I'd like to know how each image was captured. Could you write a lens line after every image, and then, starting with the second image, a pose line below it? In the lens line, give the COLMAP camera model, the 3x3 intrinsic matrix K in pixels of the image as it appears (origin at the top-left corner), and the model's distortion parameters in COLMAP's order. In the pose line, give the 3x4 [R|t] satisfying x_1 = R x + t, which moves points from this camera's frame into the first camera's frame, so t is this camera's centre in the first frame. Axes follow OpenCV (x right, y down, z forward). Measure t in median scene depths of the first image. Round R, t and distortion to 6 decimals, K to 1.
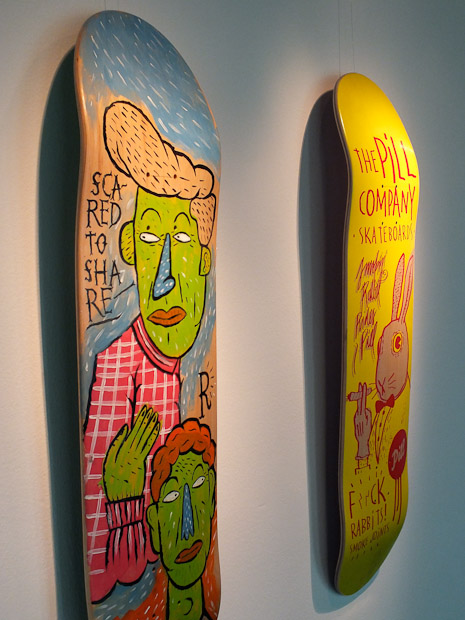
lens RADIAL K [[831.3, 0, 230.4], [0, 831.3, 315.2], [0, 0, 1]] dist [-0.133304, 0.000000]
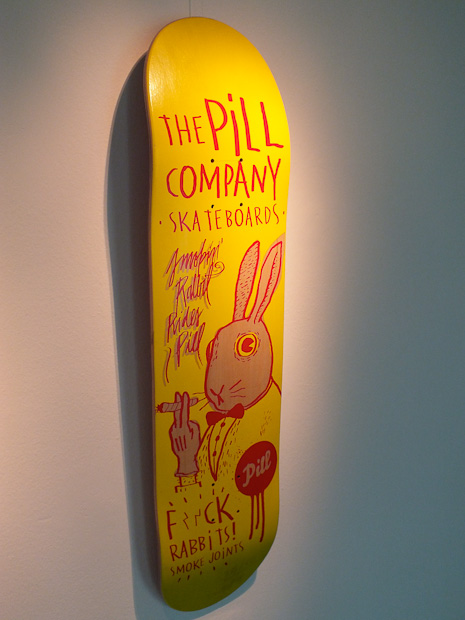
lens RADIAL K [[691.5, 0, 233.8], [0, 691.5, 305.0], [0, 0, 1]] dist [-0.052783, 0.000000]
pose [[0.958965, 0.077922, -0.272607, 0.404515], [-0.049854, 0.992854, 0.108423, -0.089927], [0.279107, -0.090383, 0.955997, 0.340542]]
